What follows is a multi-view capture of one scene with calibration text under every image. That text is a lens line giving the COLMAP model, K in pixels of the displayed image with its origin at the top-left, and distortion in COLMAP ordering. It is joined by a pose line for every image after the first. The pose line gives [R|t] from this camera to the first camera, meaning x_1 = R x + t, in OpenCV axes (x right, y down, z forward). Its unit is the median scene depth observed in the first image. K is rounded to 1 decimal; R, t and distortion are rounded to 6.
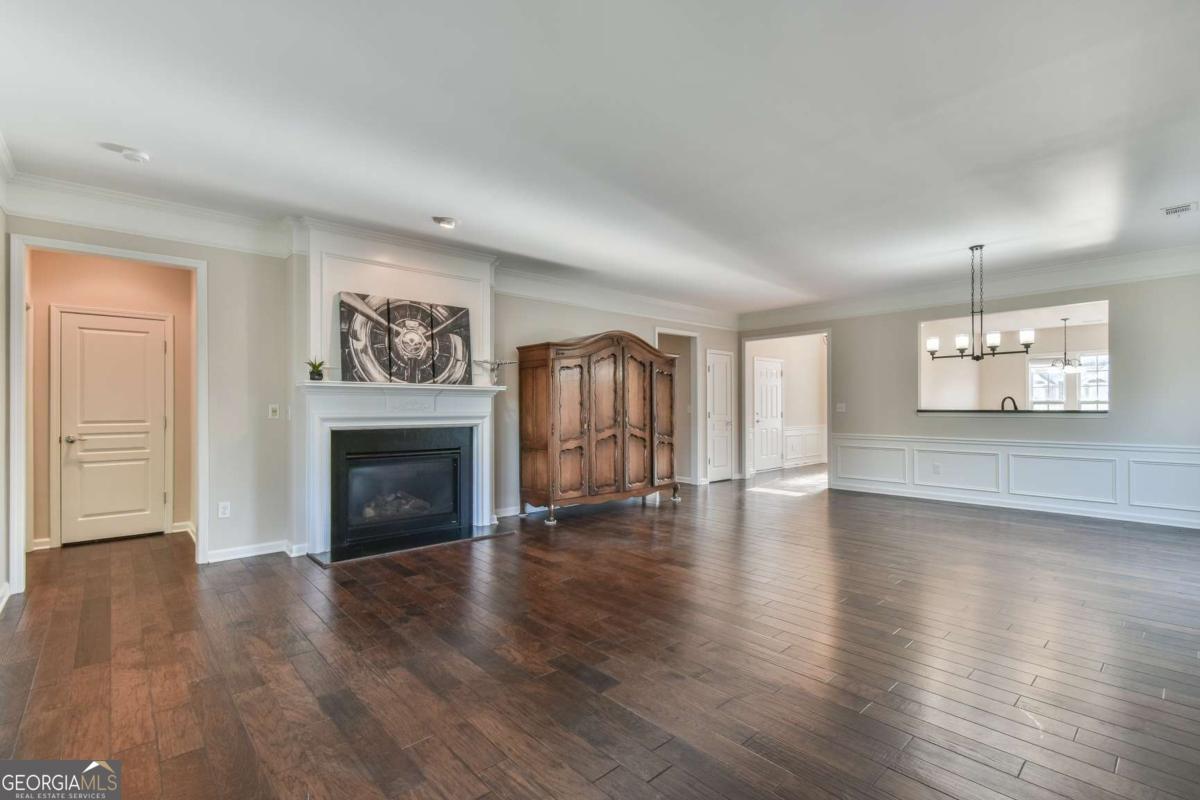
lens RADIAL K [[538.9, 0, 616.5], [0, 538.9, 402.5], [0, 0, 1]] dist [0.000357, 0.000133]
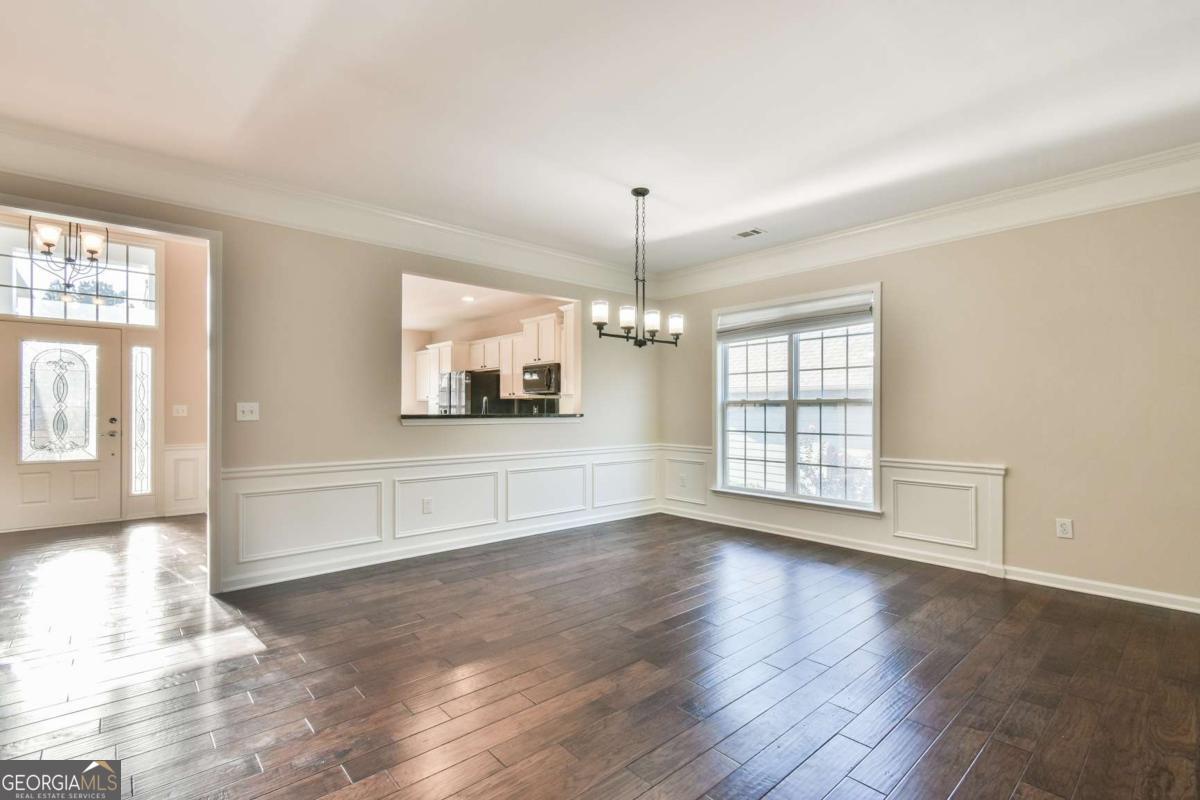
lens RADIAL K [[530.3, 0, 600.0], [0, 530.3, 400.0], [0, 0, 1]] dist [0.000482, -0.000030]
pose [[0.030174, 0.022660, 0.999288, -0.038794], [-0.008615, 0.999712, -0.022410, 0.008776], [-0.999508, -0.007933, 0.030361, 0.811557]]
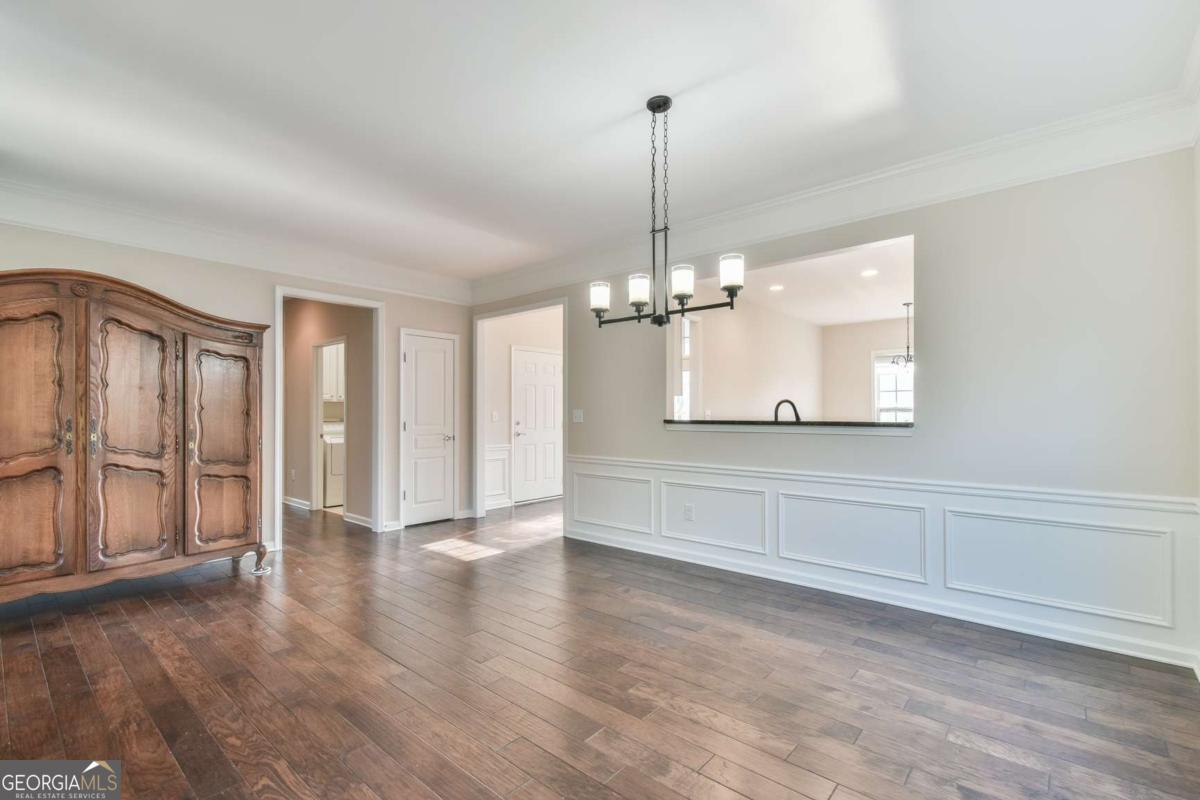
lens RADIAL K [[541.2, 0, 600.0], [0, 541.2, 400.0], [0, 0, 1]] dist [-0.000301, -0.000097]
pose [[0.993596, 0.006641, 0.112799, 0.437371], [-0.004778, 0.999848, -0.016778, 0.001349], [-0.112893, 0.016132, 0.993476, 0.393127]]
